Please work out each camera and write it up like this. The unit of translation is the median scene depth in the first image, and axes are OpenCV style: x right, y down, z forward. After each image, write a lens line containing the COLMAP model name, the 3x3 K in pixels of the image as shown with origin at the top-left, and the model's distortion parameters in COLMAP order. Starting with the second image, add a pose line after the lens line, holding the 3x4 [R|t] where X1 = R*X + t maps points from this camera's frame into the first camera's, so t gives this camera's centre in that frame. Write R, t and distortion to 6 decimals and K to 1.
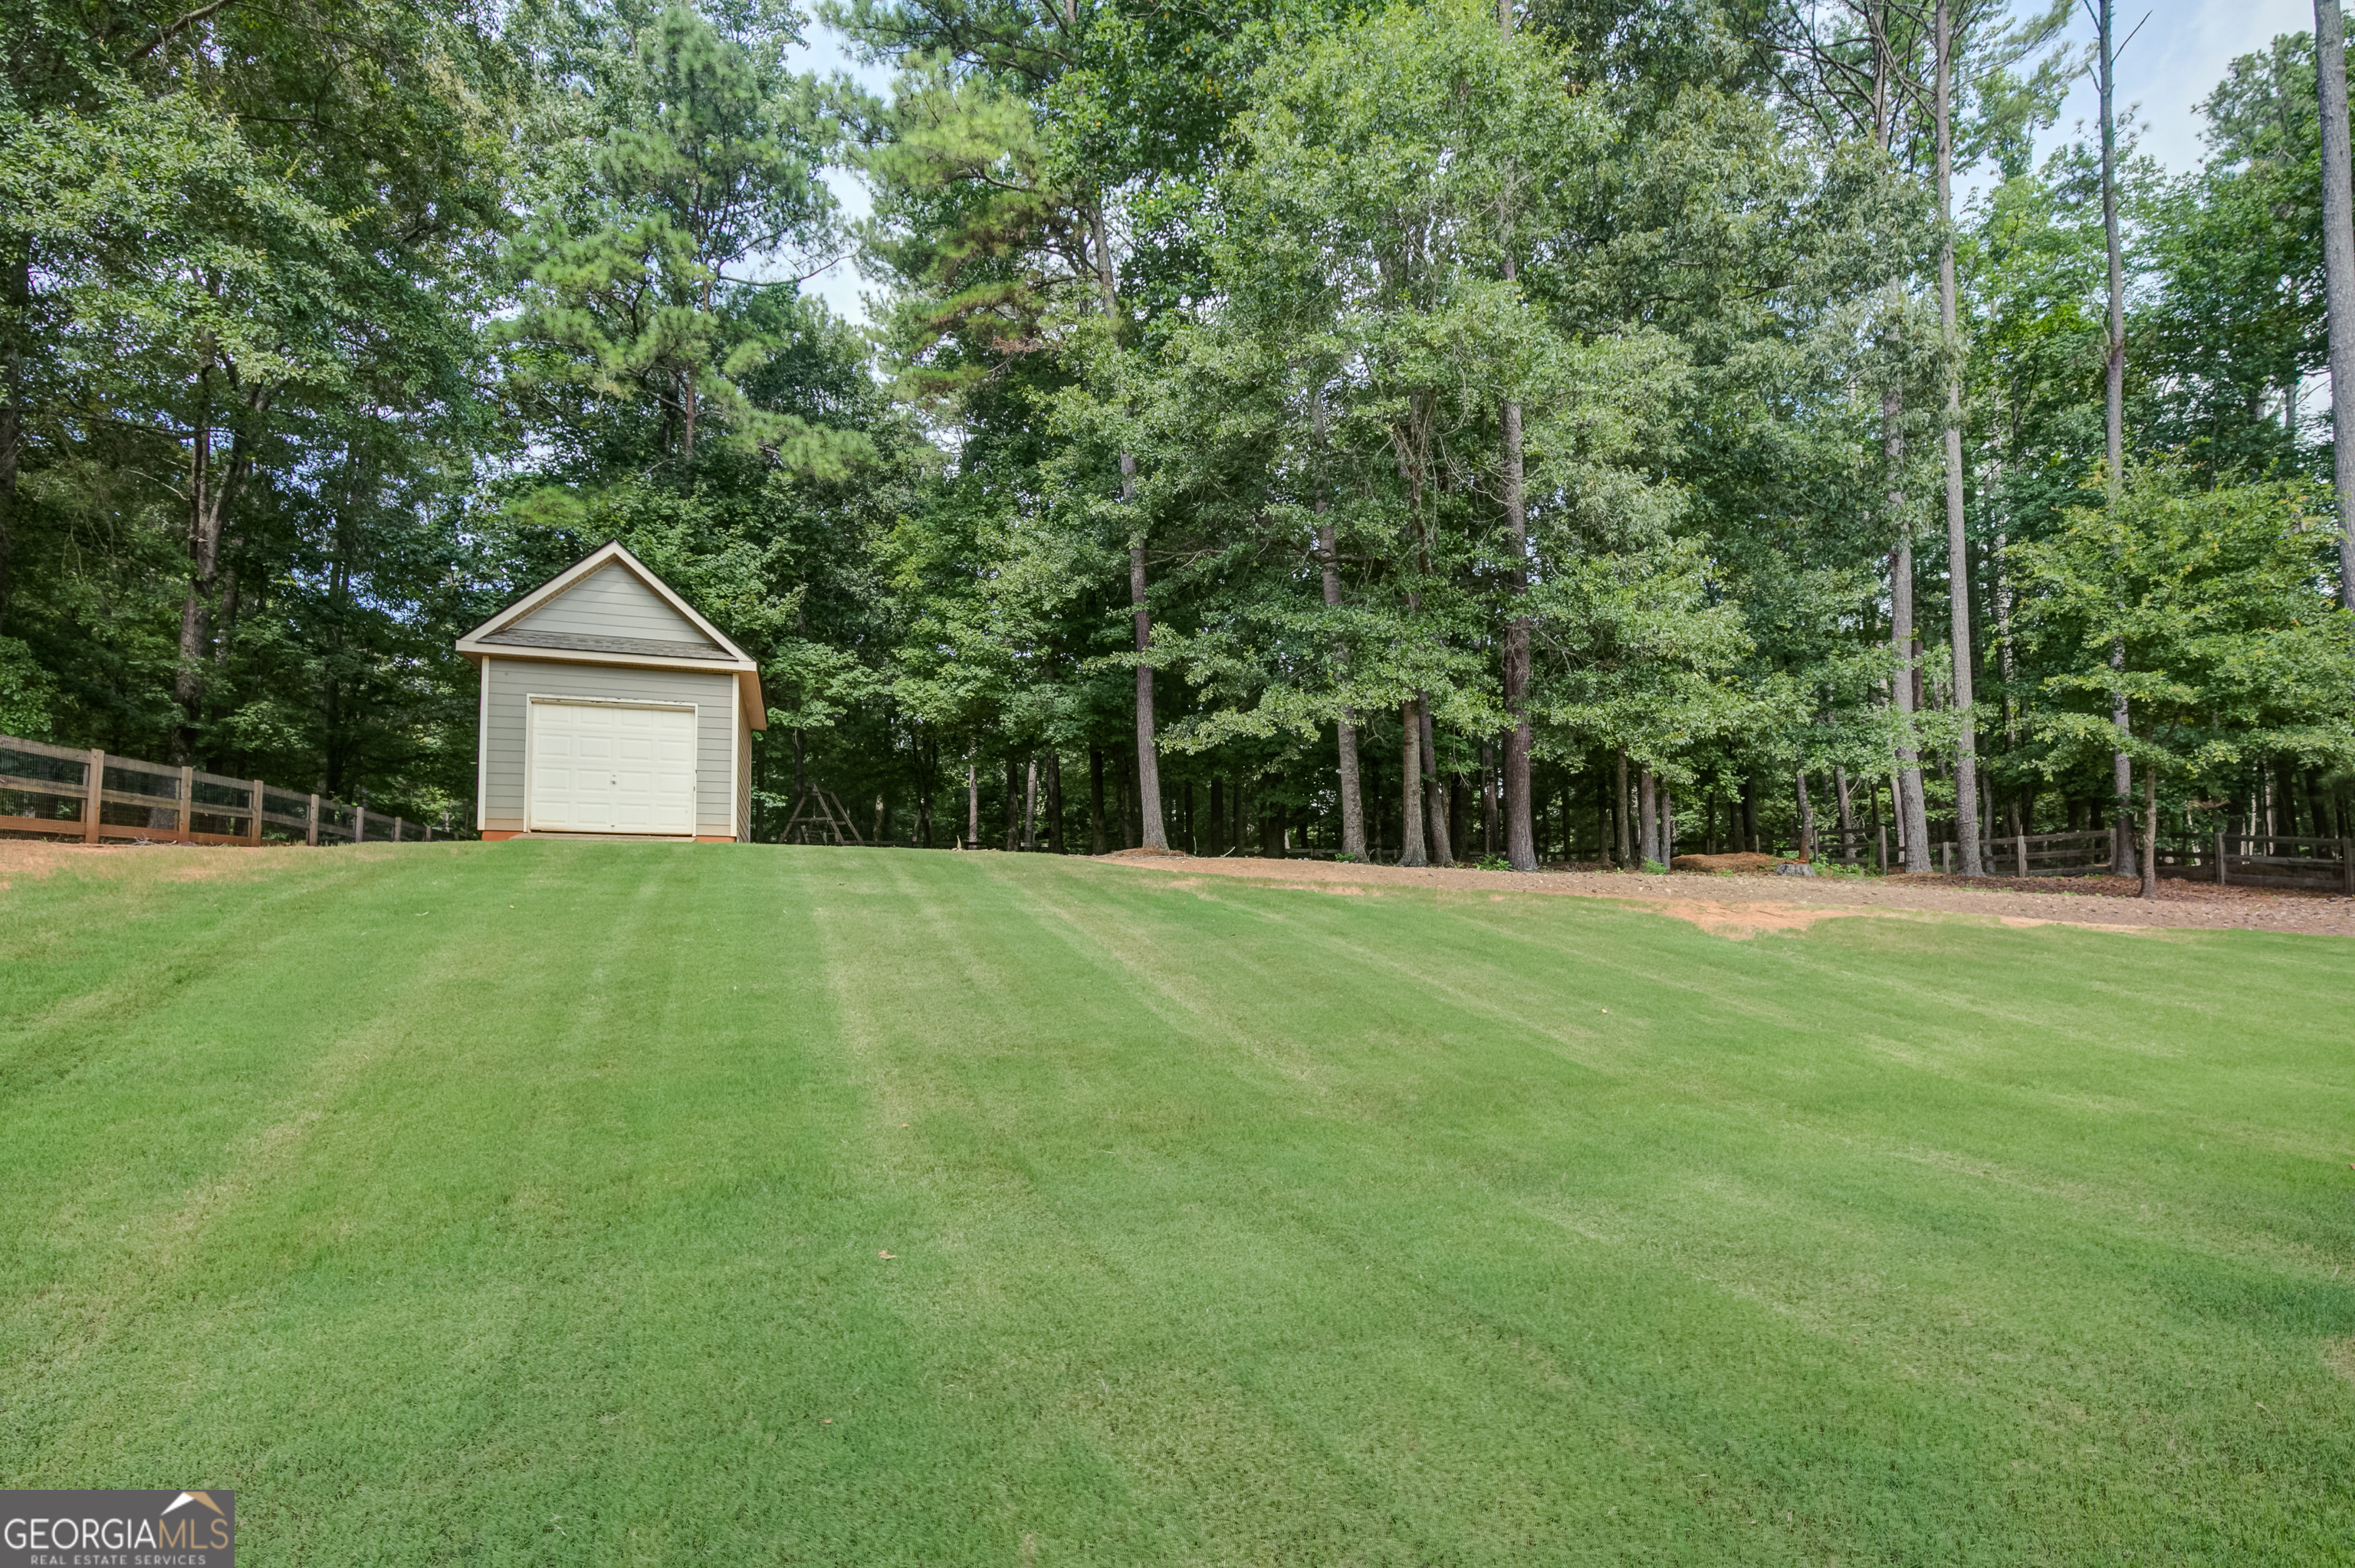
lens RADIAL K [[1112.0, 0, 1155.8], [0, 1112.0, 884.1], [0, 0, 1]] dist [0.000413, -0.002554]
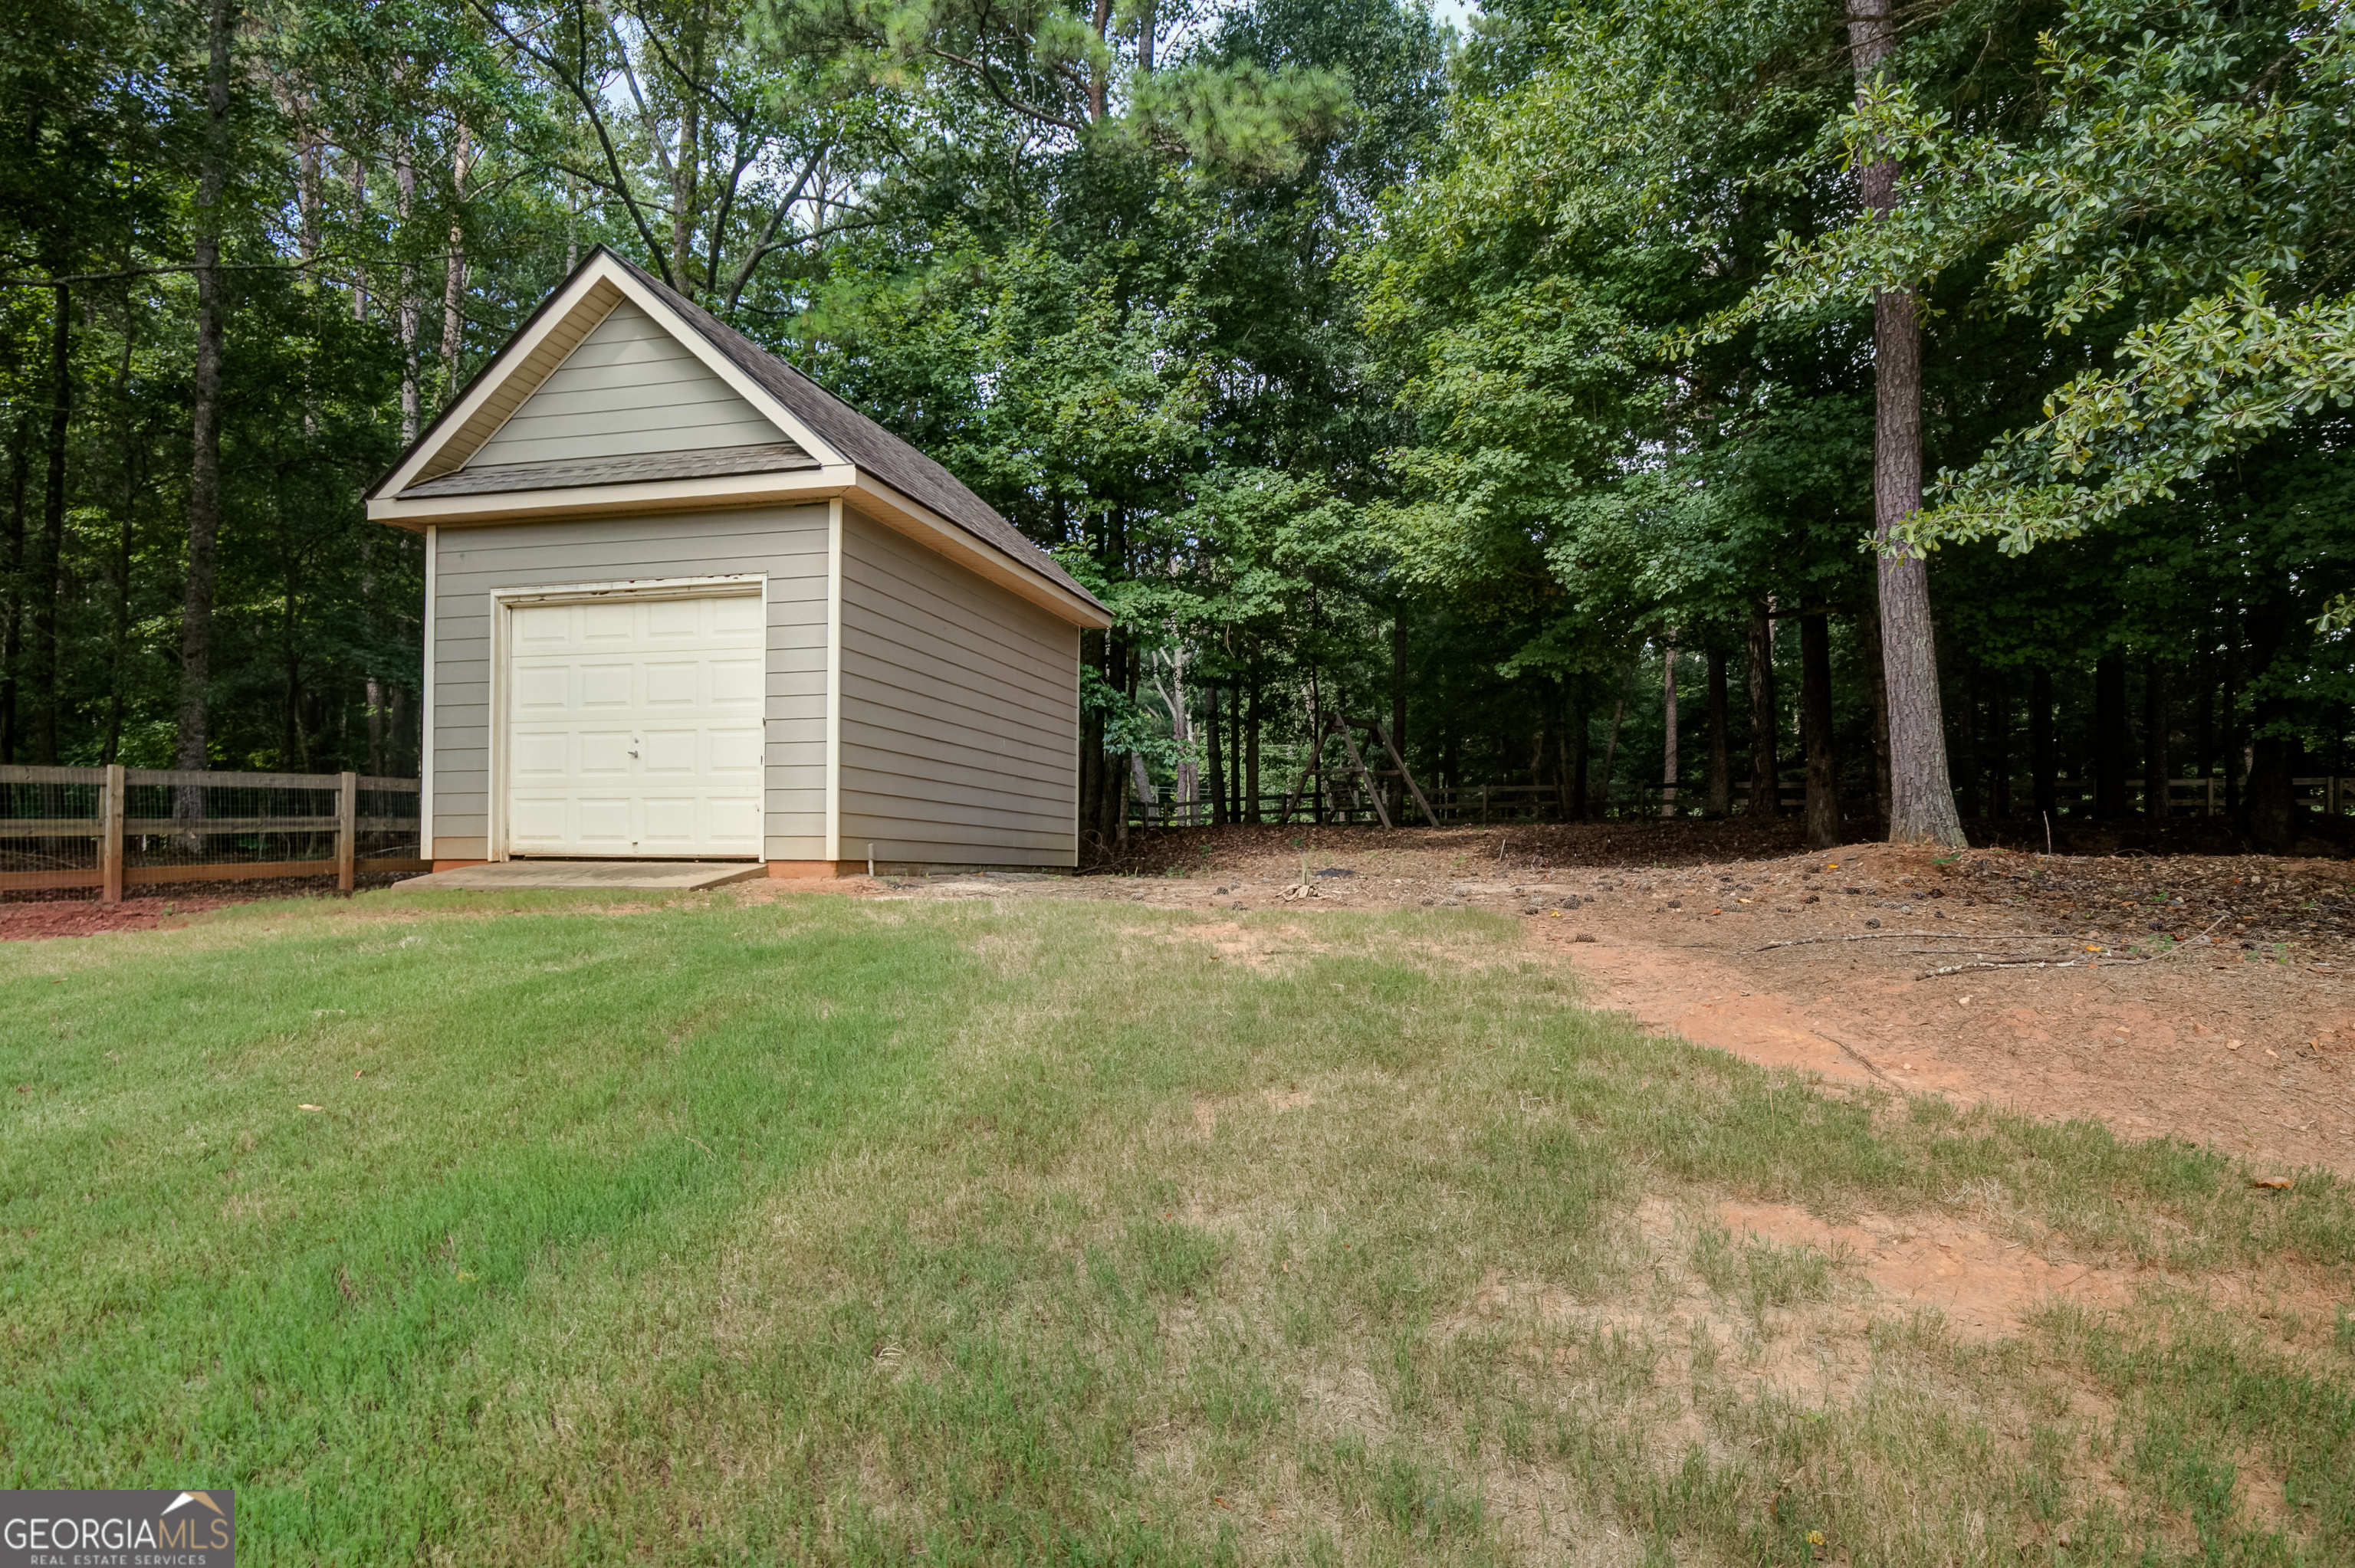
lens RADIAL K [[1276.2, 0, 1272.6], [0, 1276.2, 852.8], [0, 0, 1]] dist [-0.025943, -0.000098]
pose [[0.864245, -0.006916, -0.503023, 0.029627], [0.020324, 0.999569, 0.021176, -0.051499], [0.502660, -0.028525, 0.864013, 0.619704]]
